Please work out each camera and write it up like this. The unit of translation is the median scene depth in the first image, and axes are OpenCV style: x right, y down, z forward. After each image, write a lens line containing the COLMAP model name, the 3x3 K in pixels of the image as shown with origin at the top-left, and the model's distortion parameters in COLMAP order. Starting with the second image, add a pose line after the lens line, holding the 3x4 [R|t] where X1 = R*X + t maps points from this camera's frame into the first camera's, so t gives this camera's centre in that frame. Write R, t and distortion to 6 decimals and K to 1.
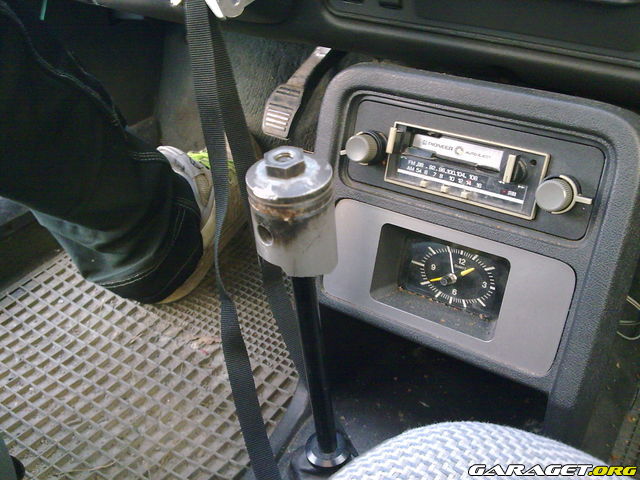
lens RADIAL K [[566.0, 0, 320.0], [0, 566.0, 240.0], [0, 0, 1]] dist [-0.042992, -0.007283]
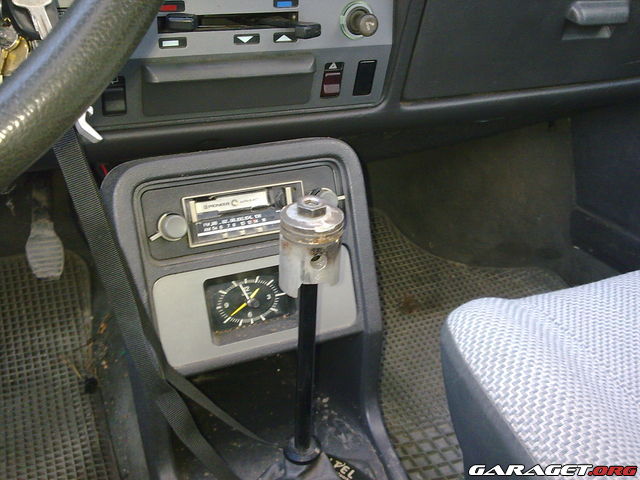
lens RADIAL K [[566.0, 0, 320.0], [0, 566.0, 240.0], [0, 0, 1]] dist [-0.042992, -0.007283]
pose [[0.602504, -0.356795, 0.713923, -0.596623], [0.445969, 0.892339, 0.069593, -0.085338], [-0.661891, 0.276458, 0.696757, -0.012208]]
